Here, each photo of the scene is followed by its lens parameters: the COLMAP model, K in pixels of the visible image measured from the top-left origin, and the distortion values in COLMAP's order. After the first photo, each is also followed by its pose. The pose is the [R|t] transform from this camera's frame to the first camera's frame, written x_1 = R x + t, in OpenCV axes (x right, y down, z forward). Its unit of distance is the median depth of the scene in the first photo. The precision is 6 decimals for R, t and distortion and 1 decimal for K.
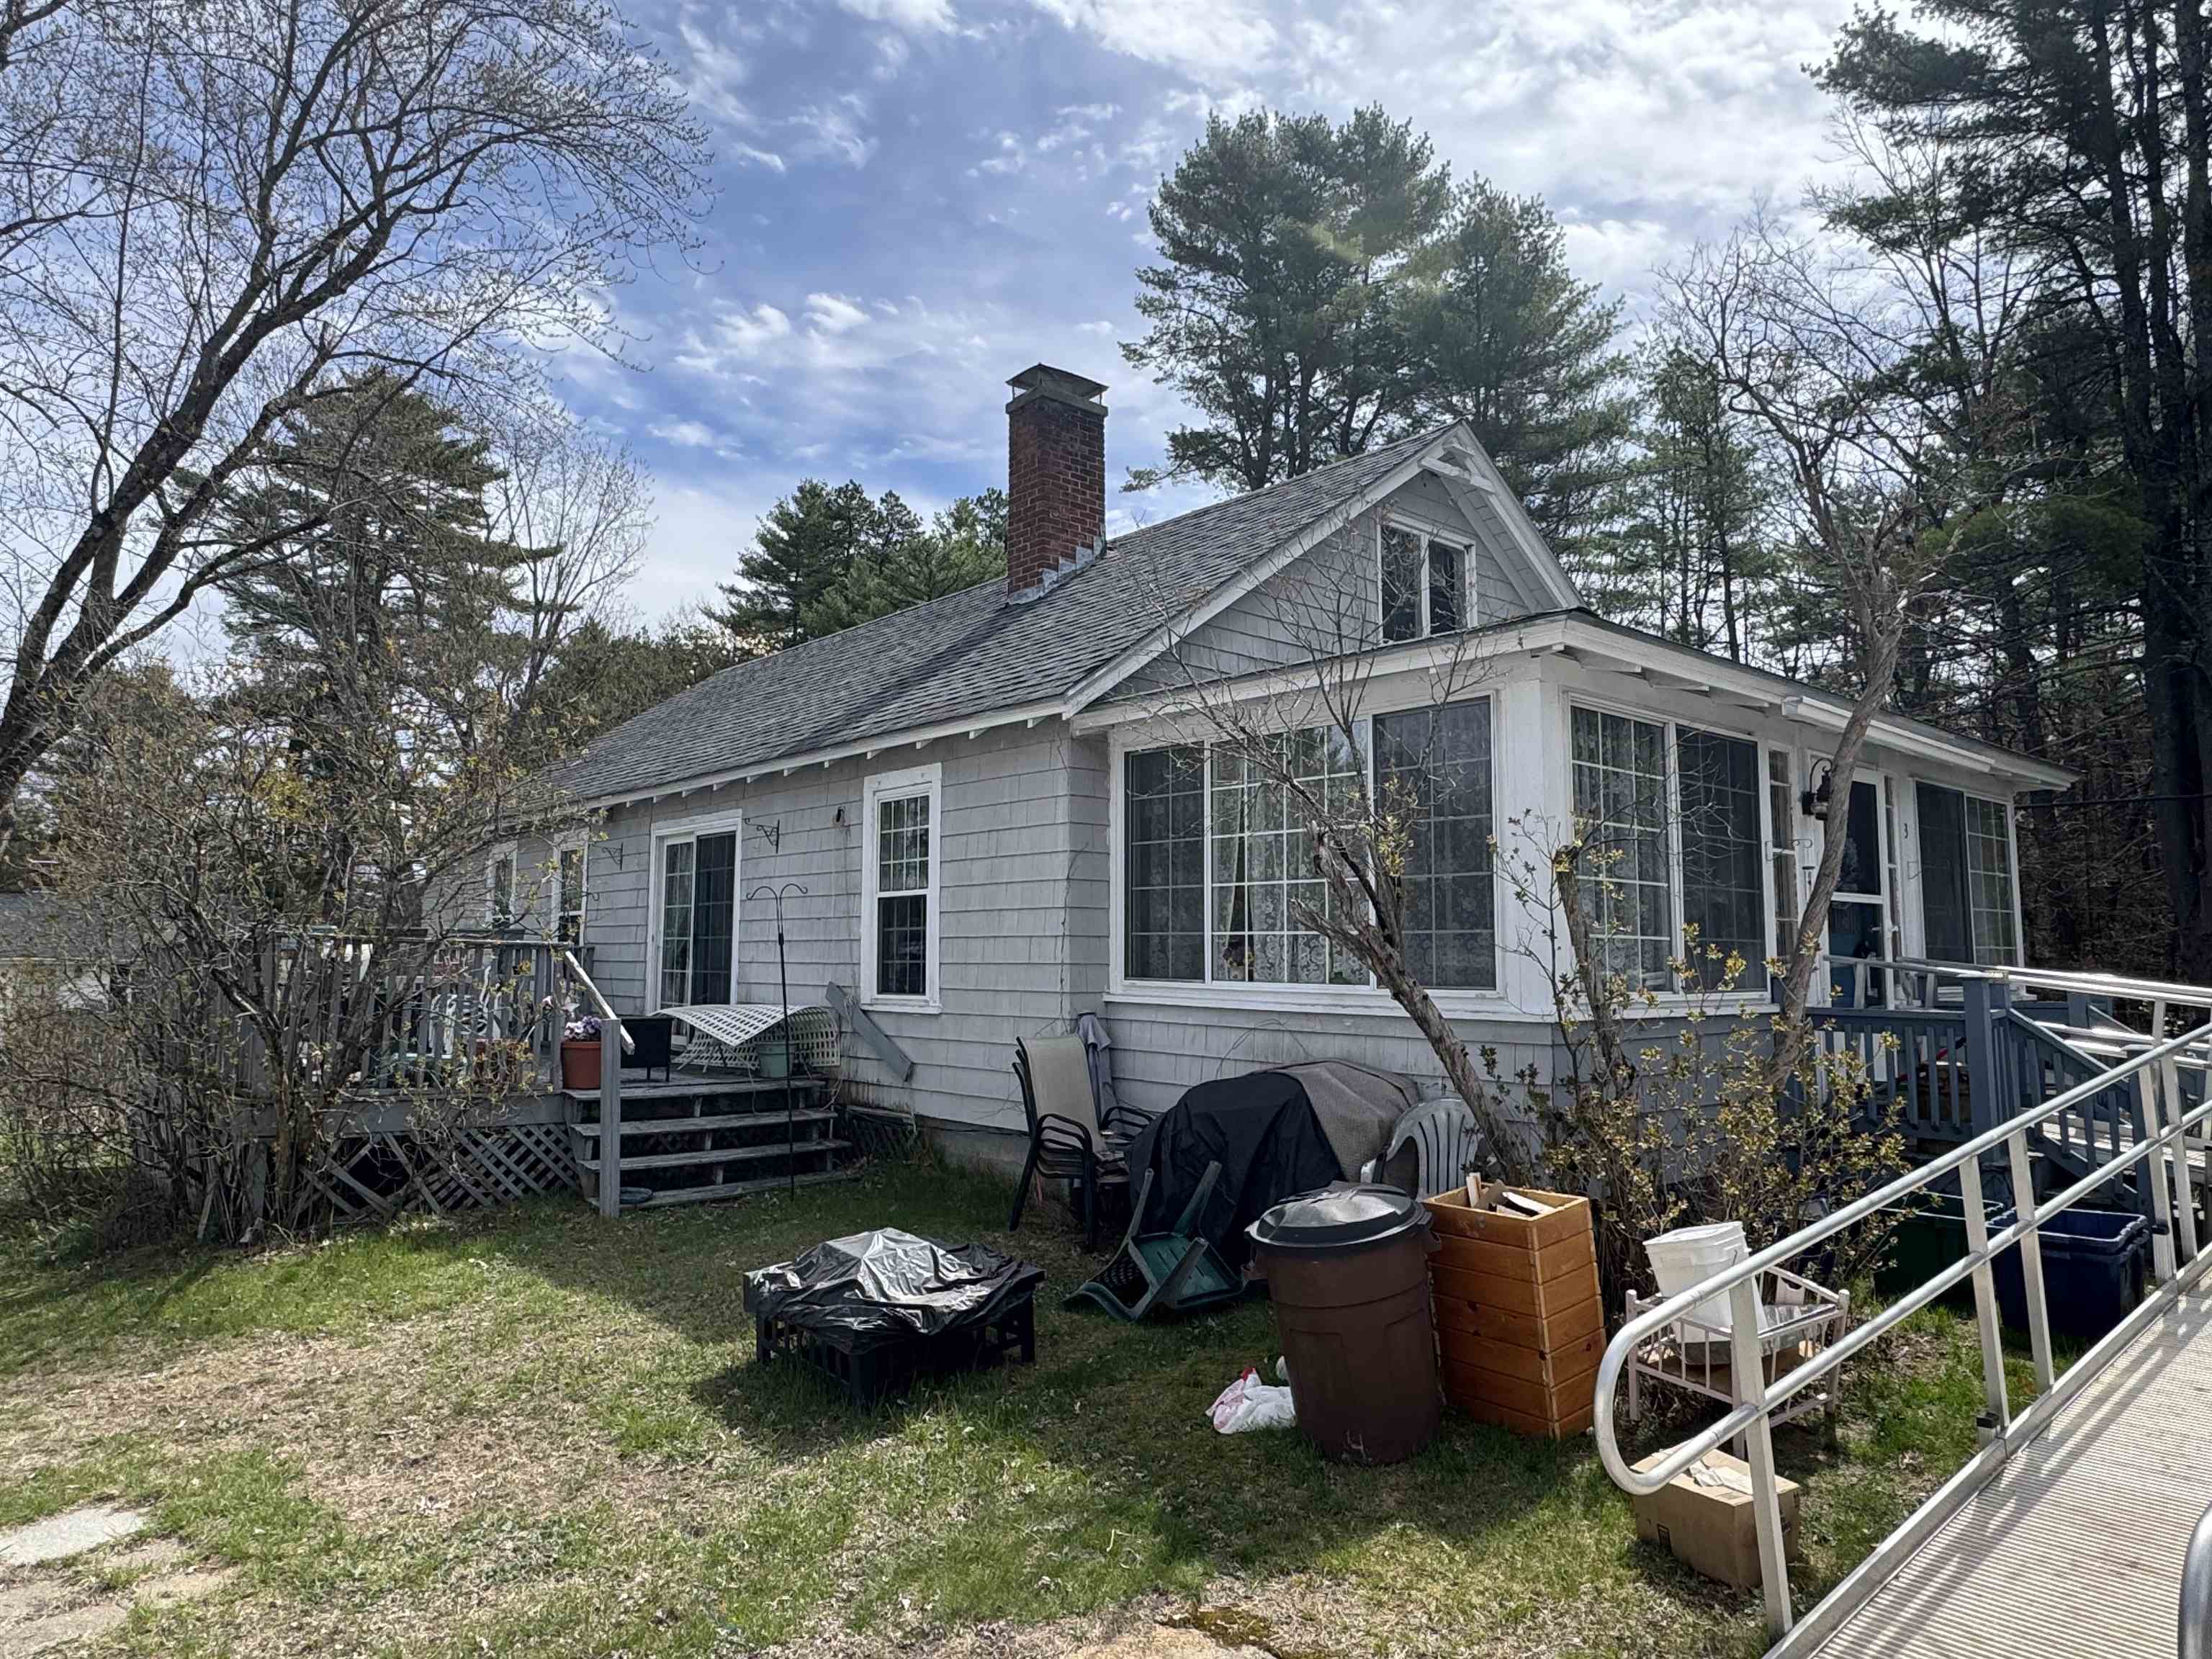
lens RADIAL K [[1431.8, 0, 1108.6], [0, 1431.8, 831.2], [0, 0, 1]] dist [0.001676, -0.007807]
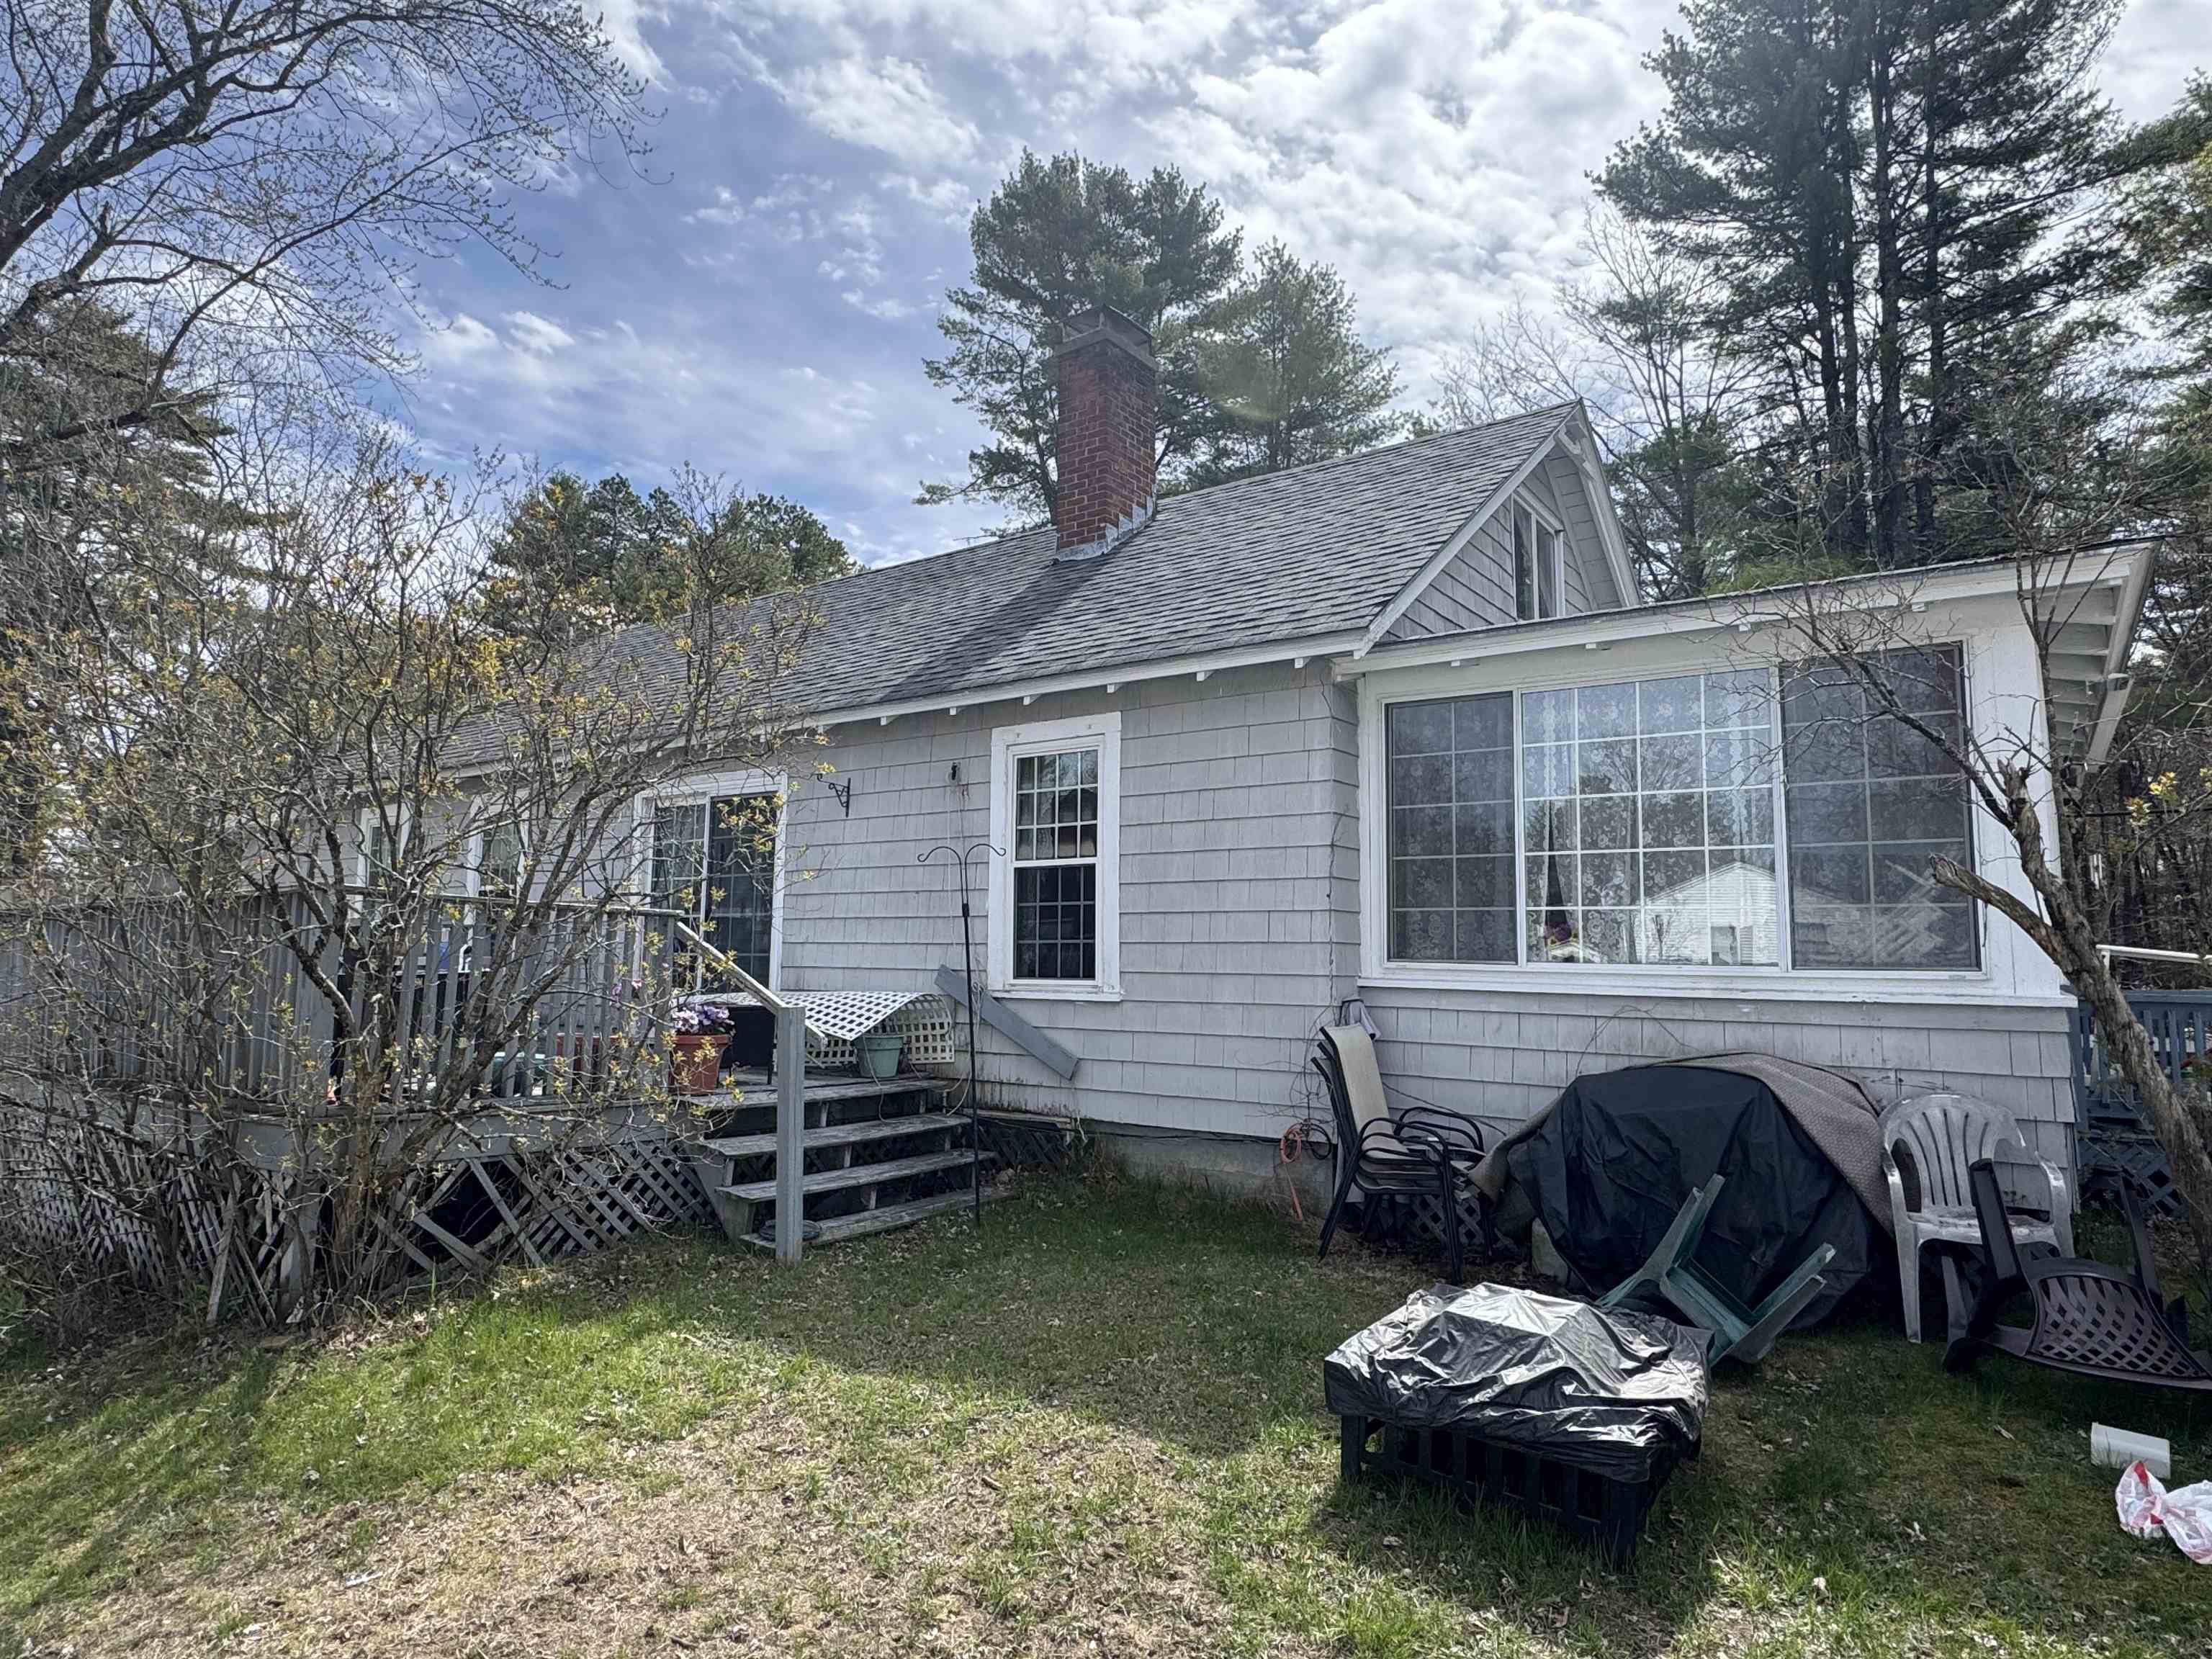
lens RADIAL K [[1300.7, 0, 1100.6], [0, 1300.7, 832.7], [0, 0, 1]] dist [-0.002581, 0.000093]
pose [[0.972587, 0.030903, 0.230477, -0.144213], [-0.029025, 0.999512, -0.011534, 0.016334], [-0.230721, 0.004529, 0.973009, 0.110246]]
